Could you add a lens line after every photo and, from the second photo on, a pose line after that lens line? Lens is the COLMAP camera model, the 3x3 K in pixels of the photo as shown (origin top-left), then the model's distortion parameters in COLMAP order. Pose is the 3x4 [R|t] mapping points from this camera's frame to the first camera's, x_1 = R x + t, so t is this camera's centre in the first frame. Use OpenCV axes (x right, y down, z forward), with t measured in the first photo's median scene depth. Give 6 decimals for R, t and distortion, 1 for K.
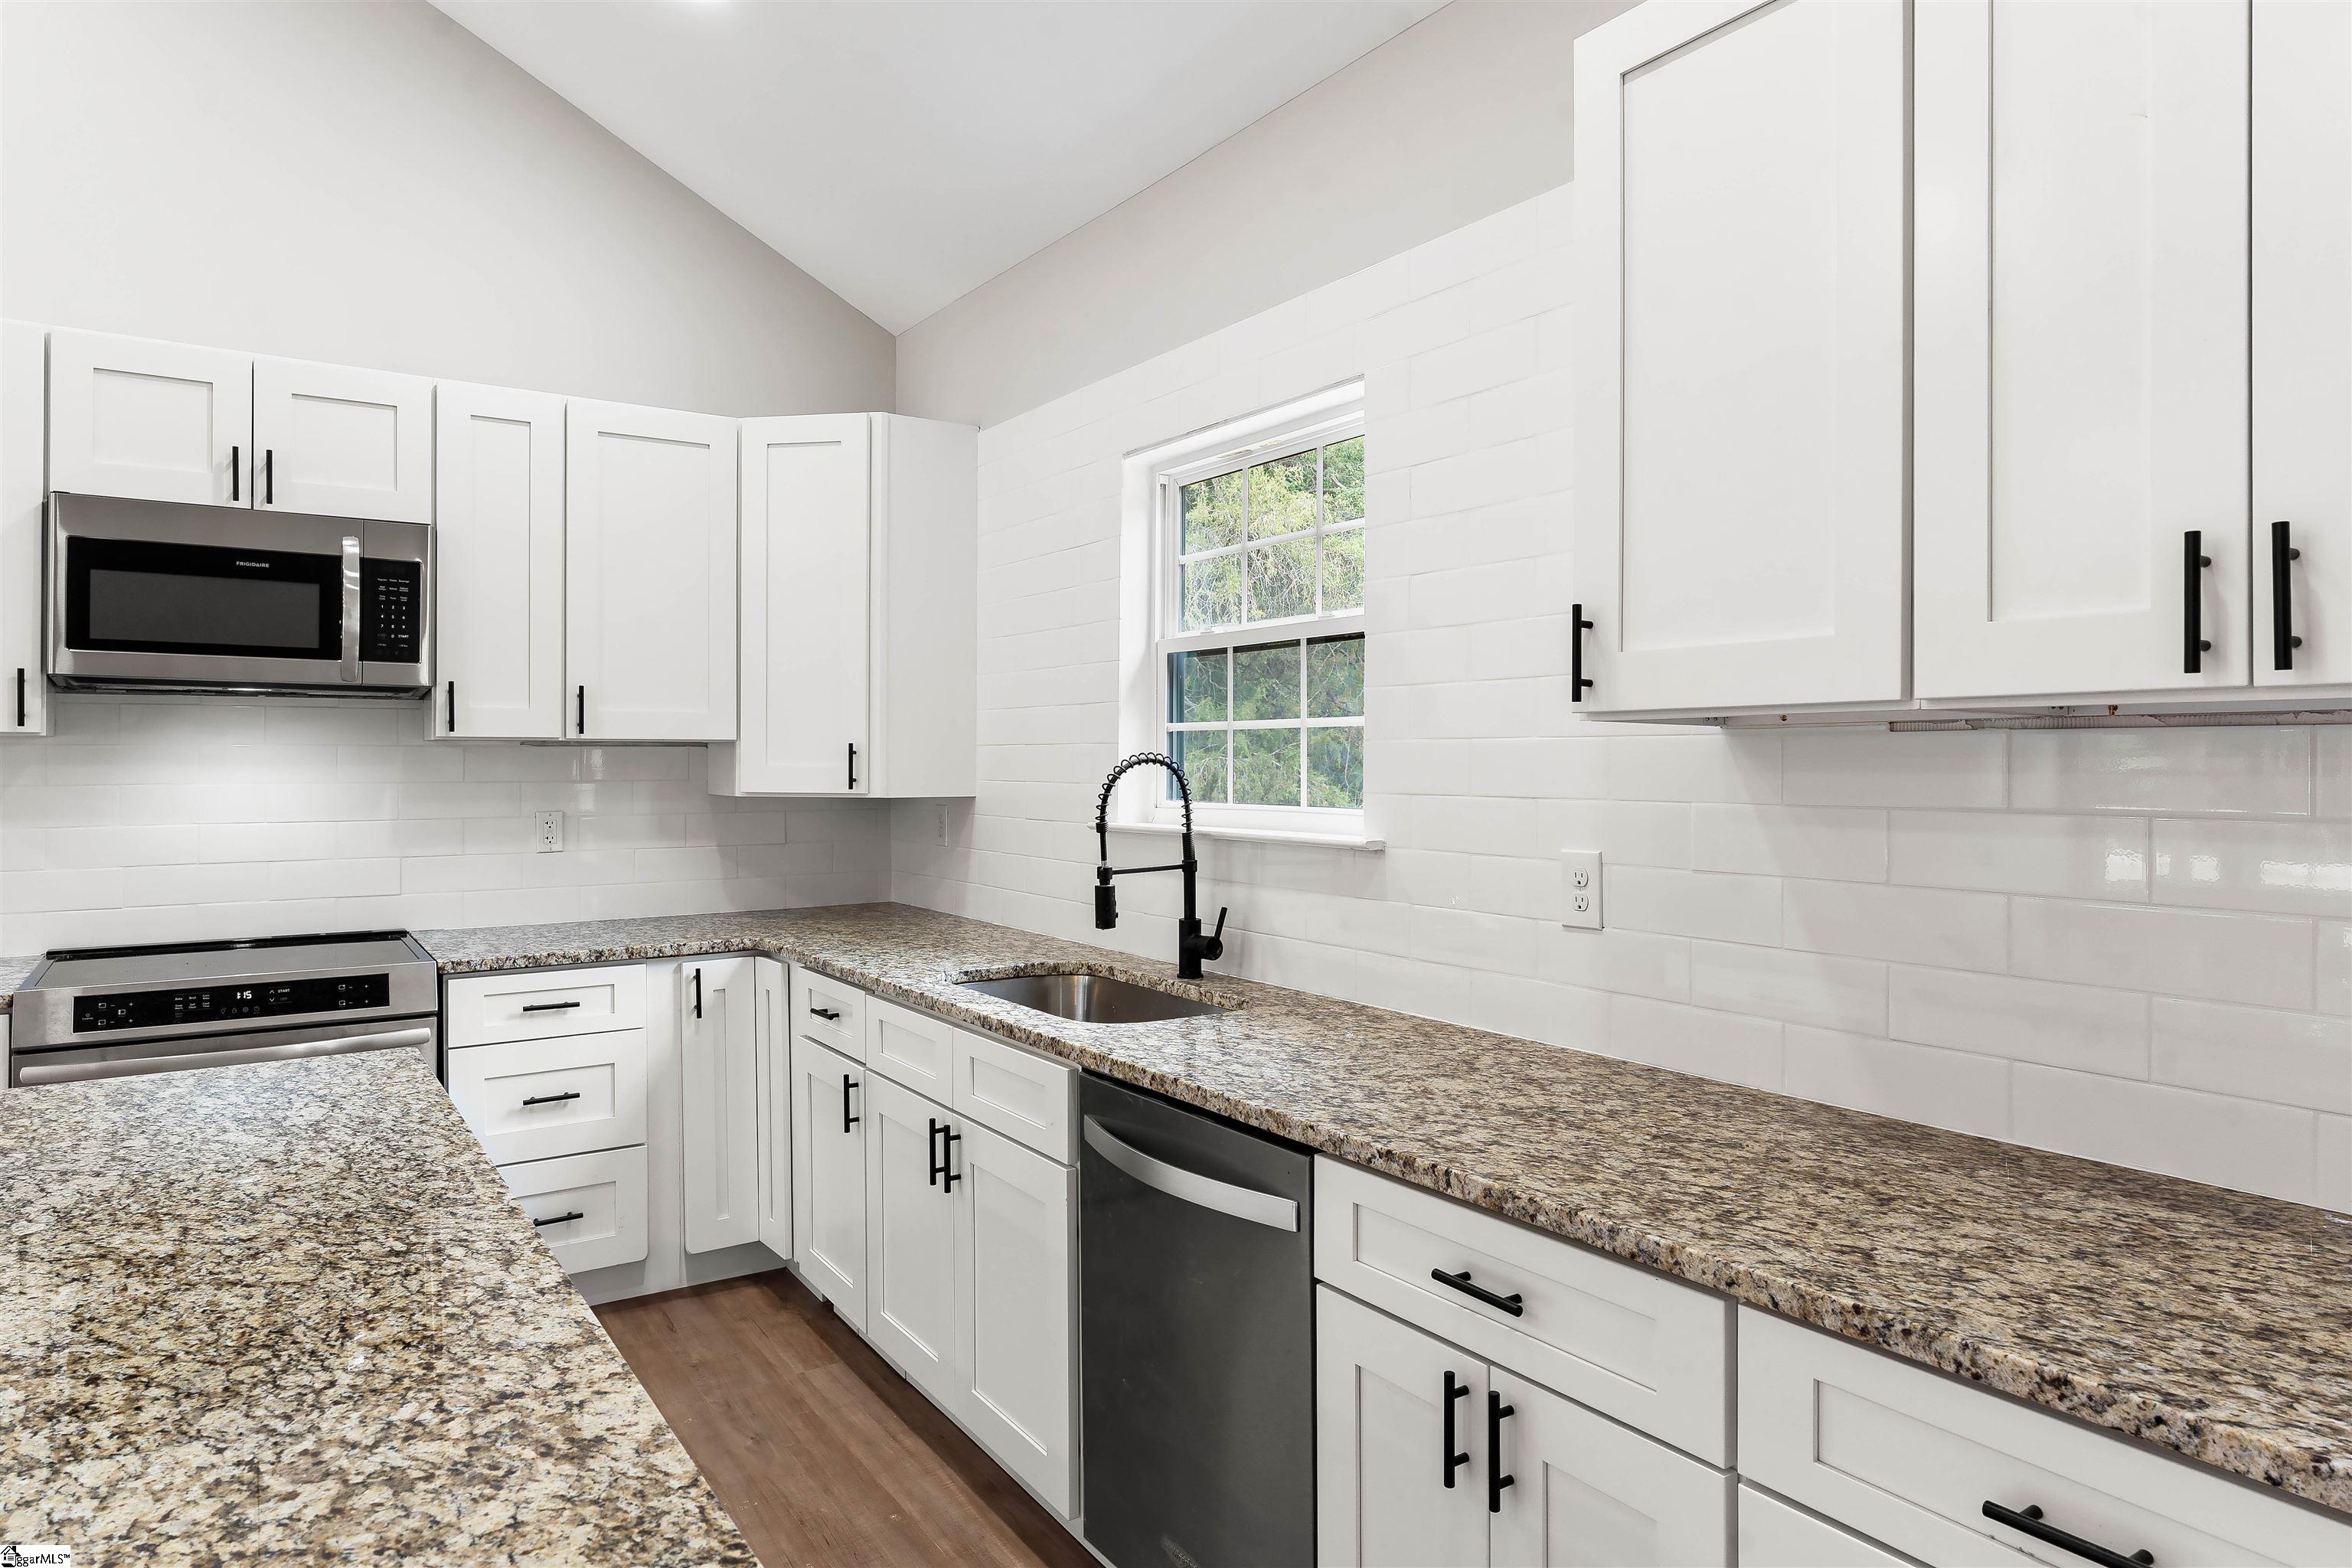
lens RADIAL K [[1424.5, 0, 1180.6], [0, 1424.5, 754.8], [0, 0, 1]] dist [0.003362, 0.000935]
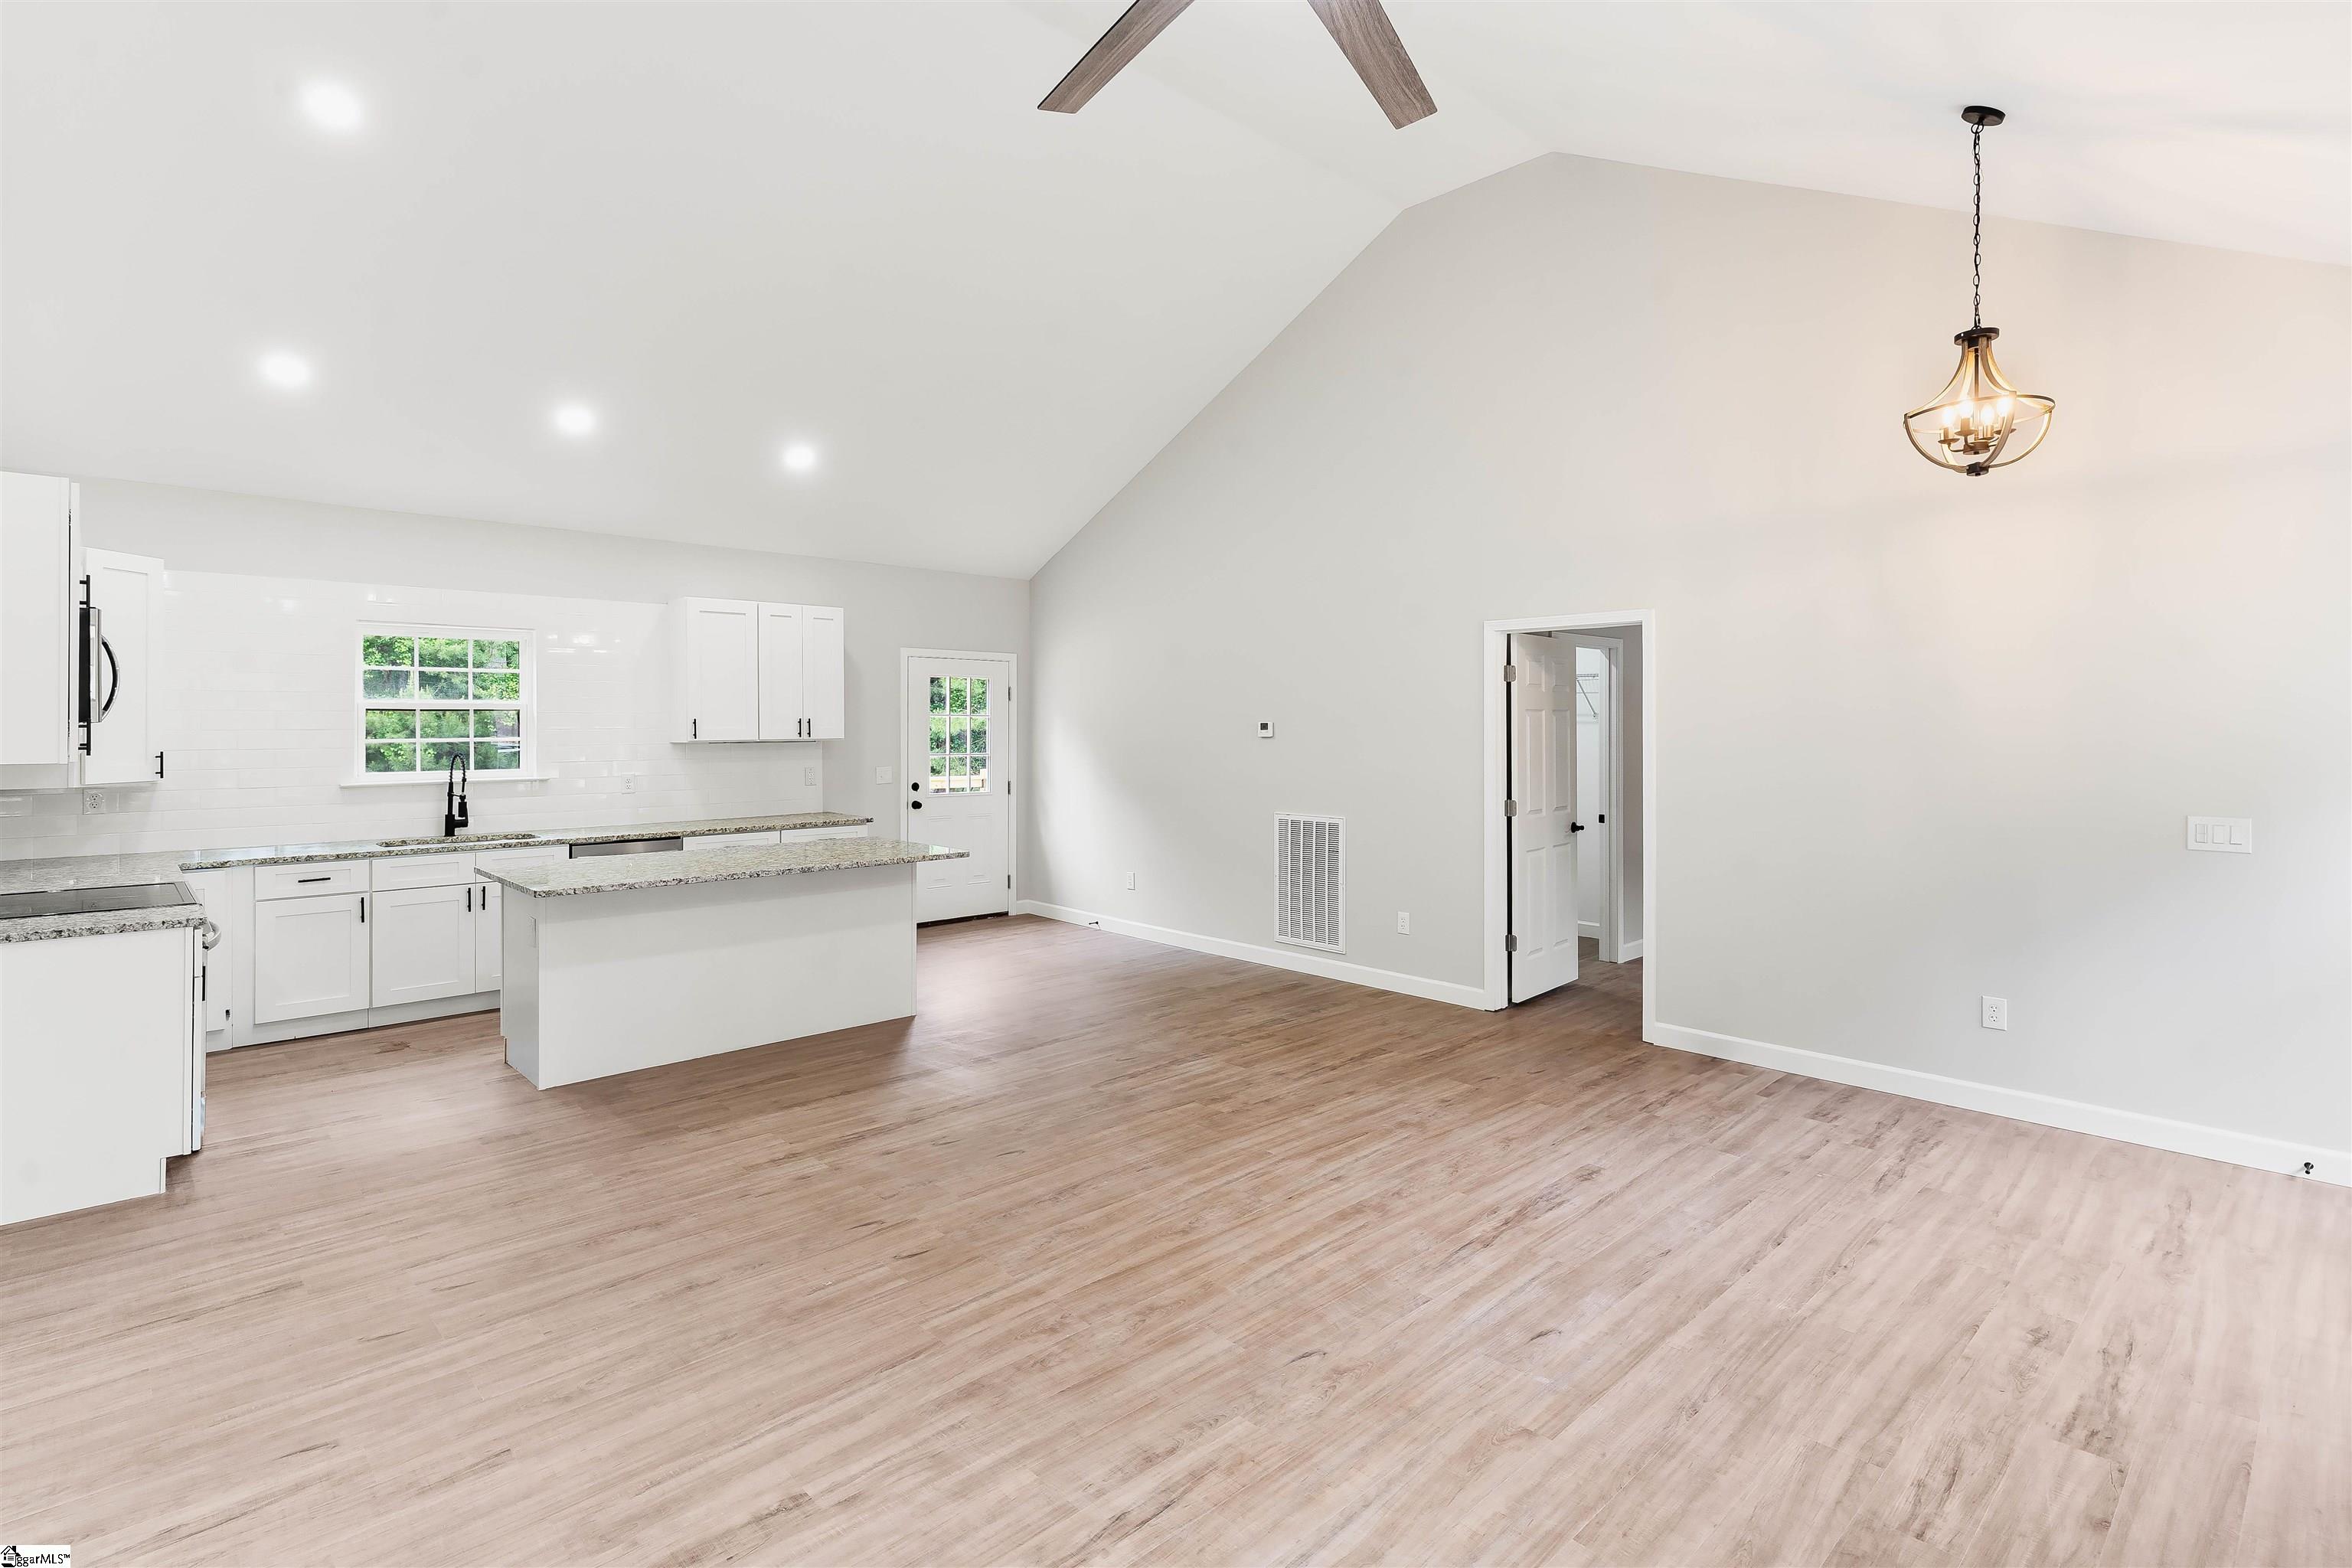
lens RADIAL K [[1144.8, 0, 1182.2], [0, 1144.8, 724.7], [0, 0, 1]] dist [0.000273, 0.000166]
pose [[-0.170571, -0.005202, 0.985332, -2.087798], [-0.003684, 0.999982, 0.004642, -0.059826], [-0.985338, -0.002839, -0.170587, 0.020580]]
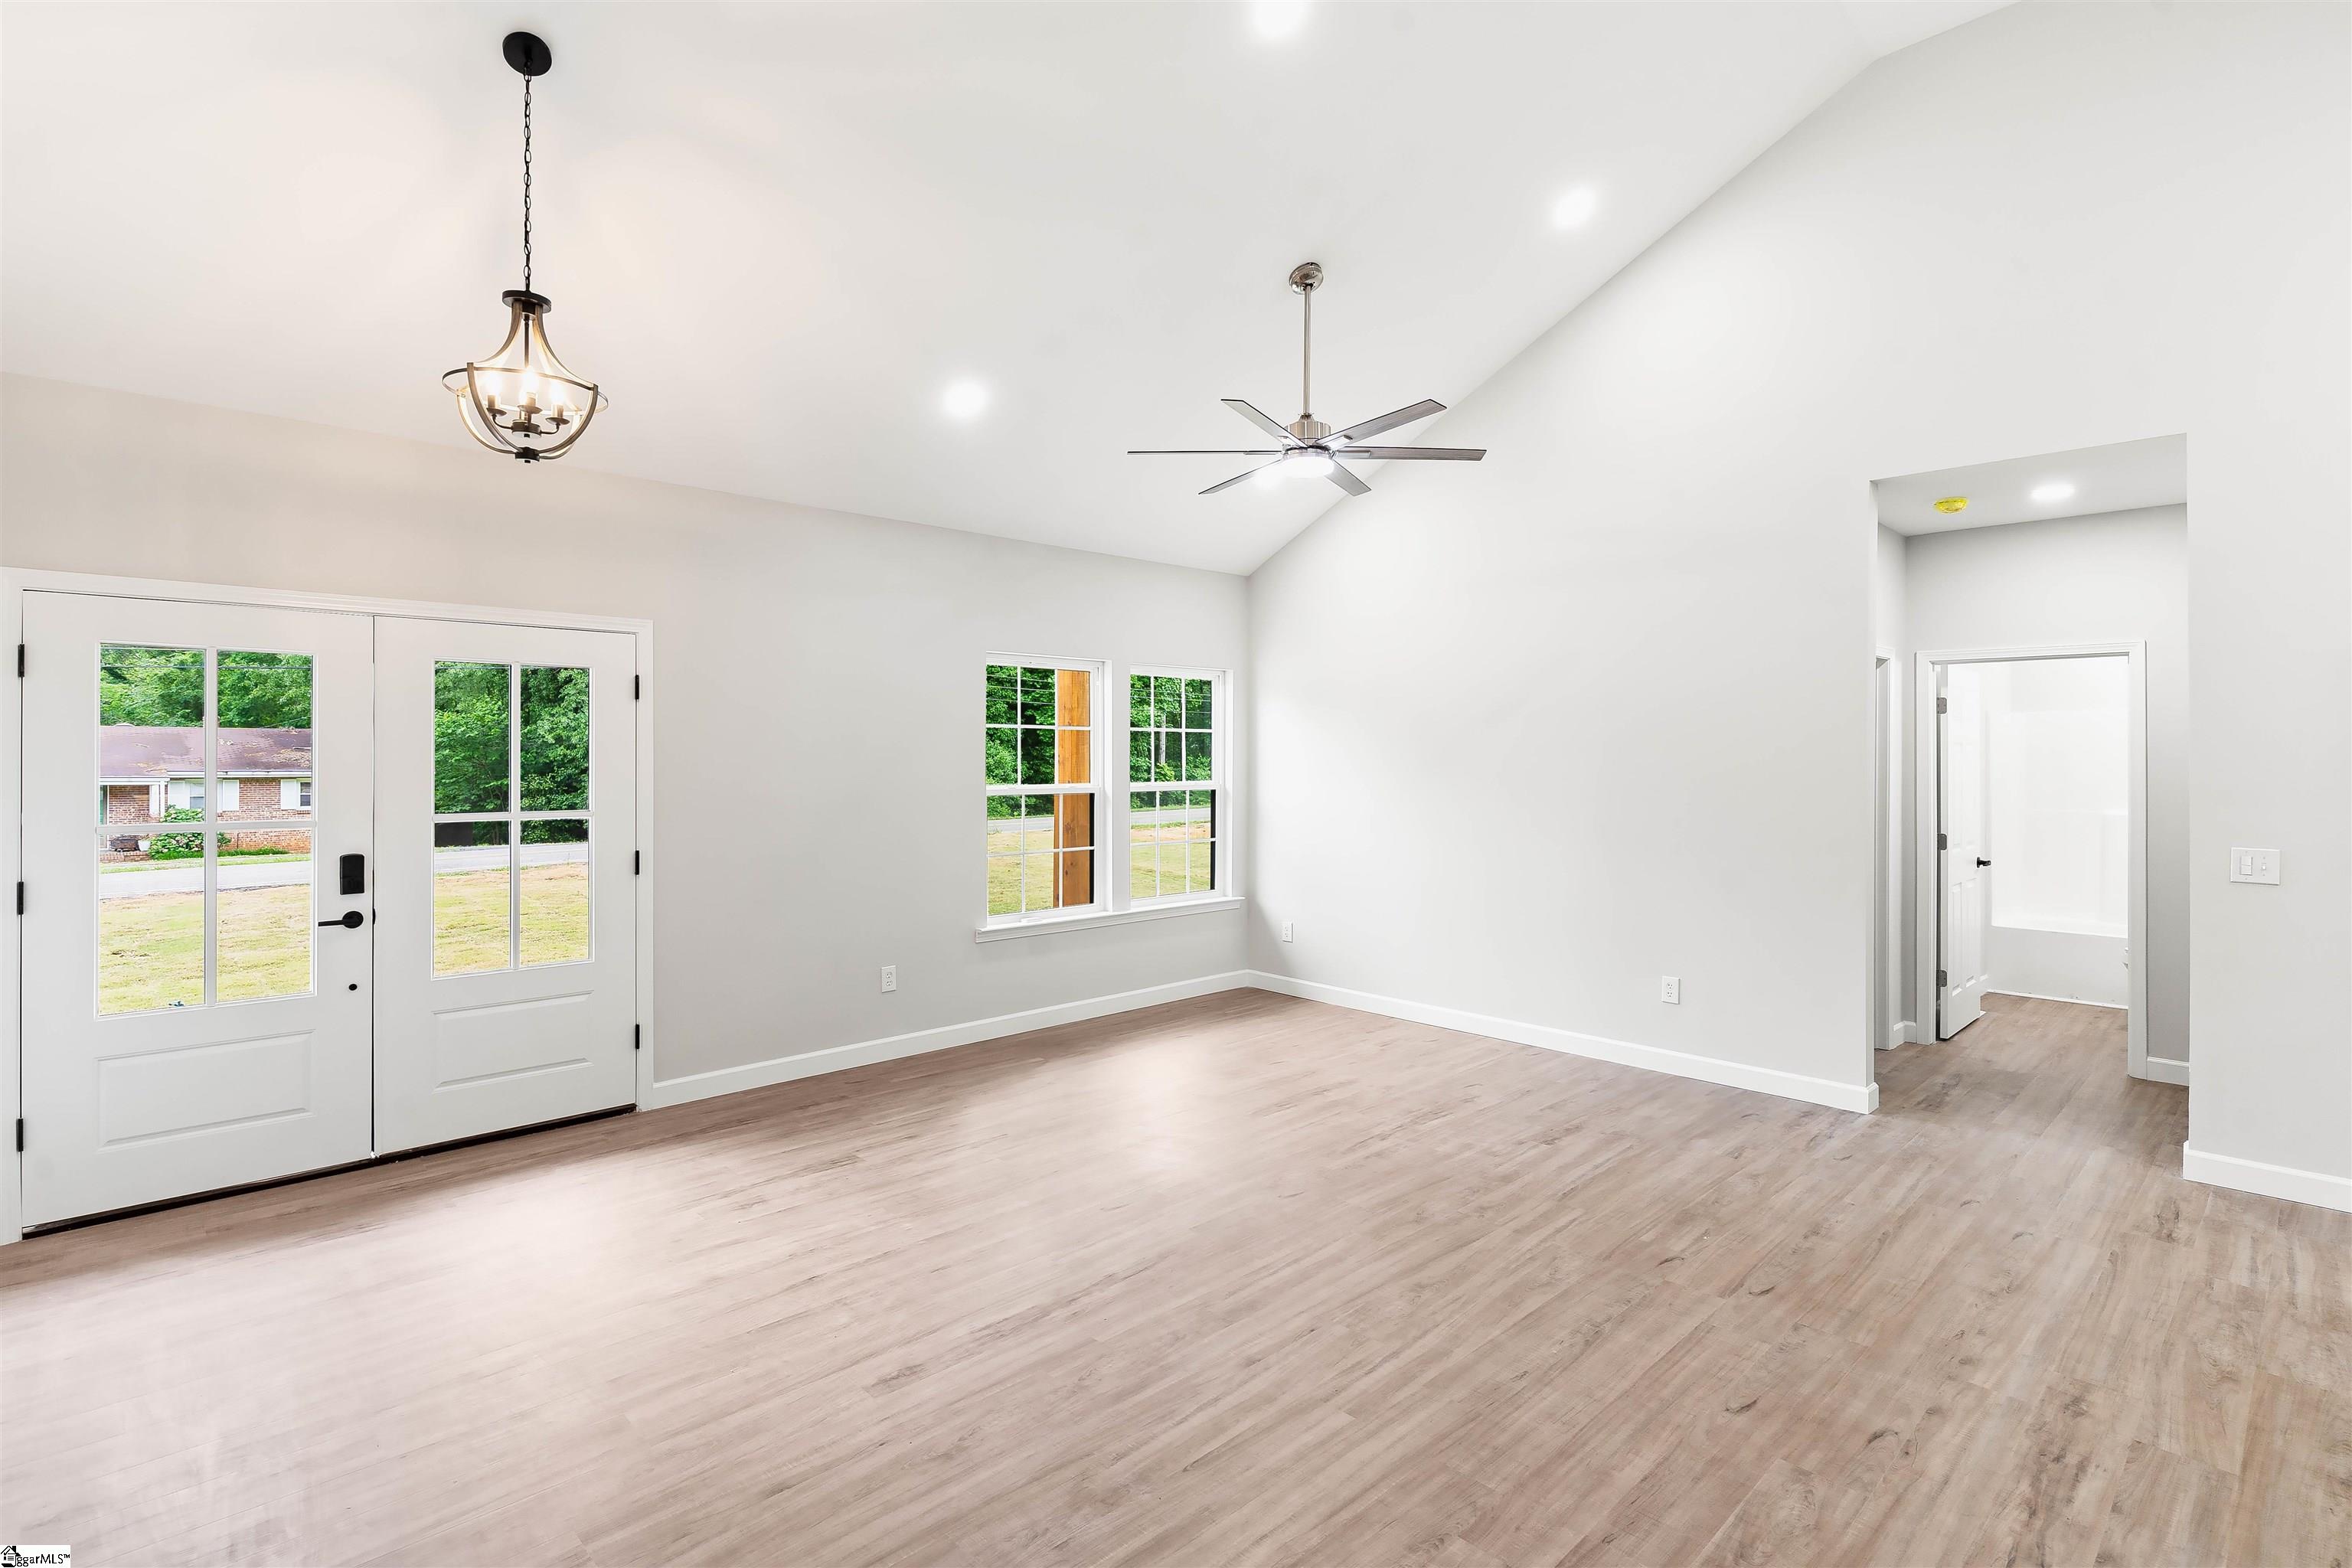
lens RADIAL K [[1134.2, 0, 1177.2], [0, 1134.2, 752.5], [0, 0, 1]] dist [0.001562, 0.000062]
pose [[0.176178, -0.008372, -0.984323, -0.144992], [-0.000511, 0.999963, -0.008597, -0.046555], [0.984358, 0.002017, 0.176168, -0.537503]]
